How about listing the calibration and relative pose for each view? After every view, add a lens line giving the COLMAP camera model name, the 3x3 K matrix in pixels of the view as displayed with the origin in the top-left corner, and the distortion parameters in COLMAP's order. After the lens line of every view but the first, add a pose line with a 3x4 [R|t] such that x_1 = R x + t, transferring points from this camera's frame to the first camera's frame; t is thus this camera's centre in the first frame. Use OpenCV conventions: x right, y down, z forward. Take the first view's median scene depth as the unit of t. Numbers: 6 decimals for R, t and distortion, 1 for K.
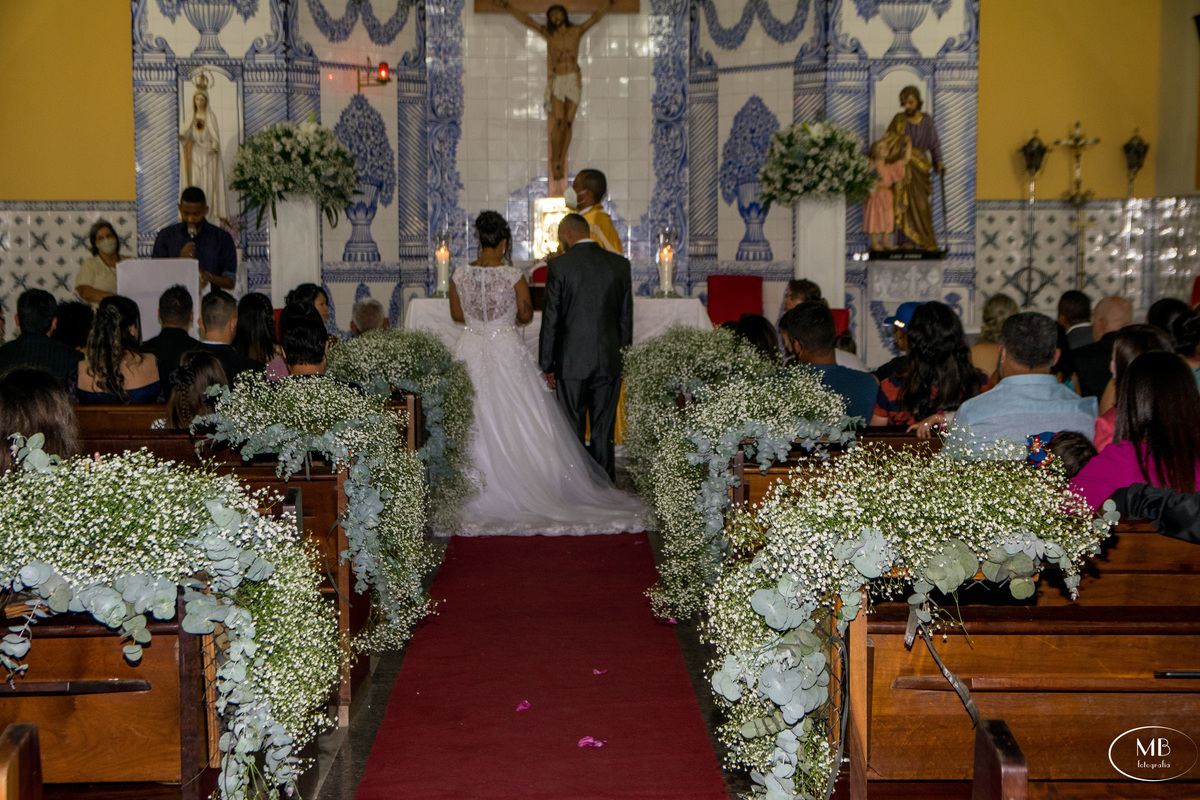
lens RADIAL K [[2080.7, 0, 600.0], [0, 2080.7, 400.0], [0, 0, 1]] dist [0.095341, 0.031567]
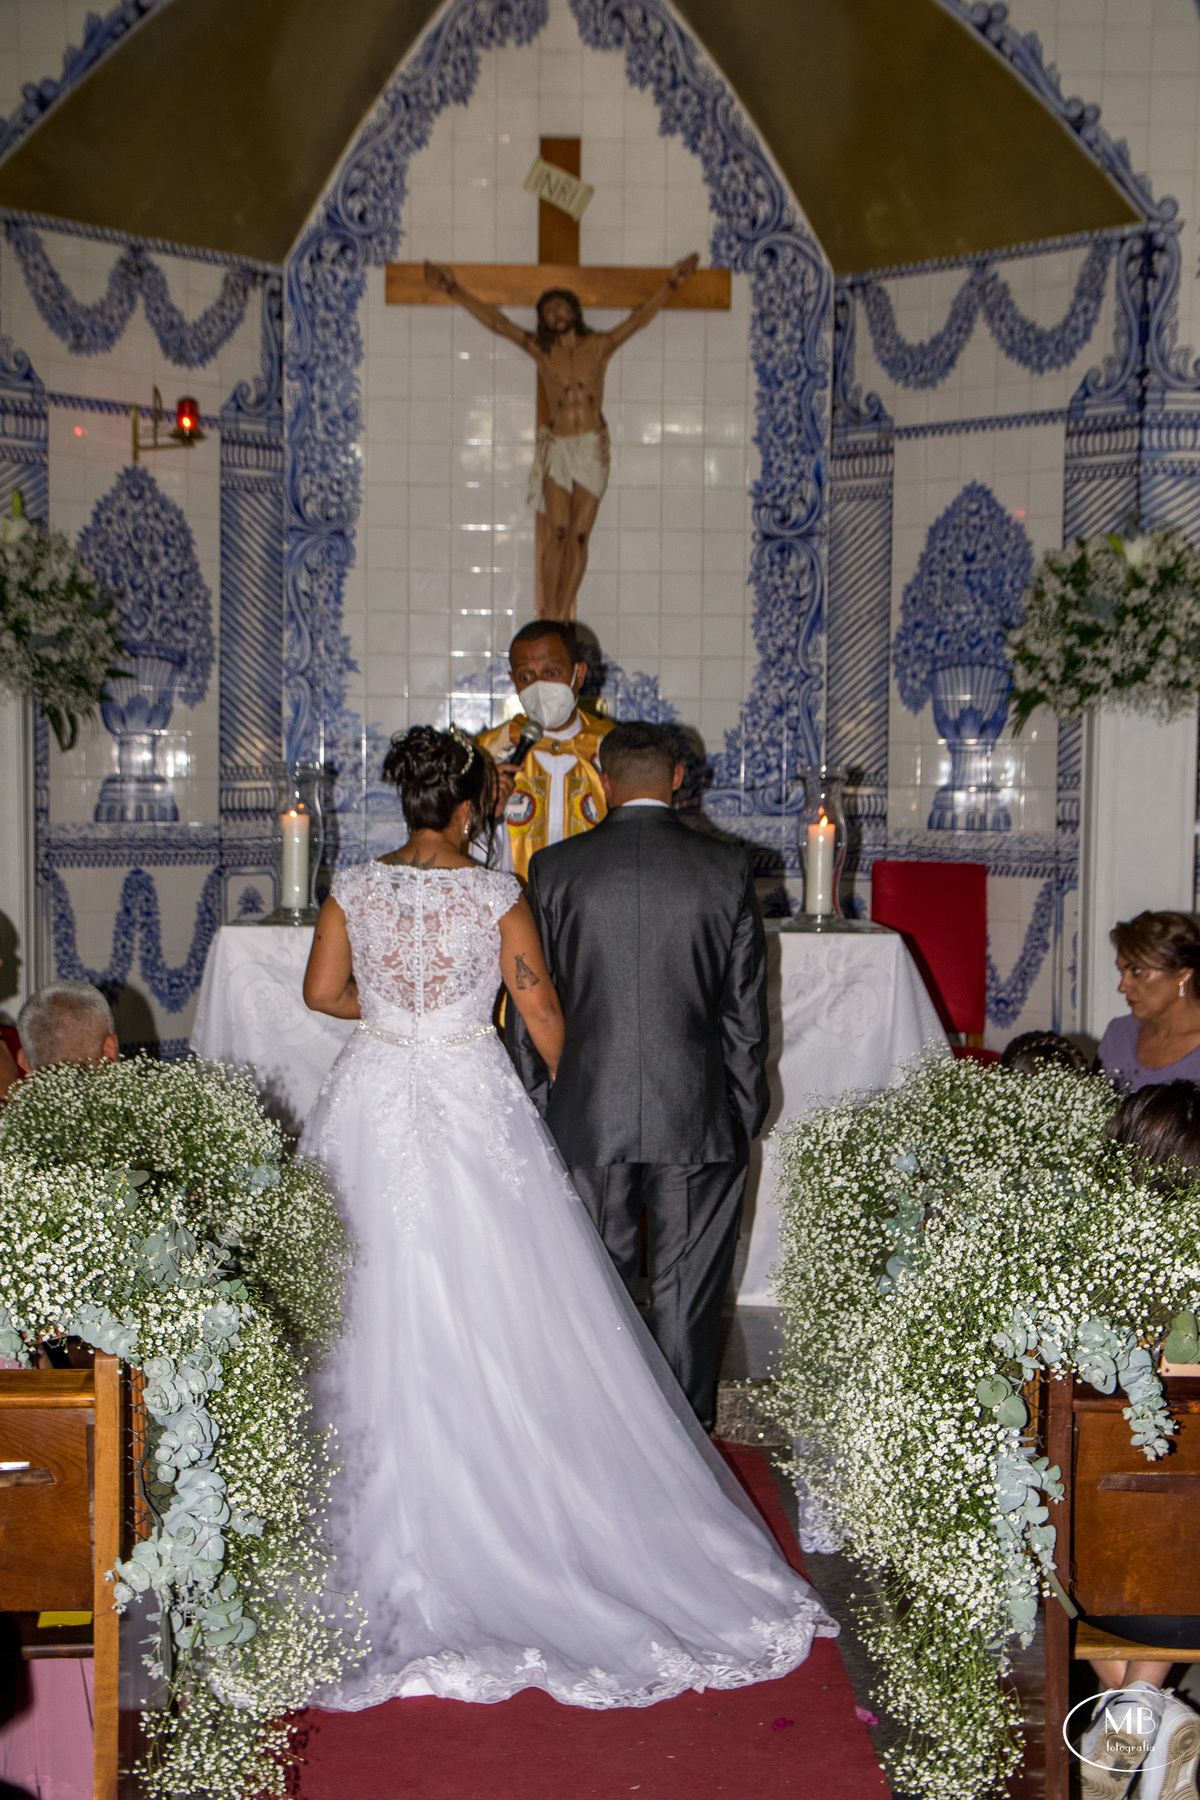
lens RADIAL K [[2697.9, 0, 600.0], [0, 2697.9, 900.0], [0, 0, 1]] dist [0.019493, 0.043217]
pose [[0.999825, 0.013185, 0.013283, -0.017672], [-0.012900, 0.999691, -0.021269, -0.037163], [-0.013559, 0.021093, 0.999686, 0.388829]]
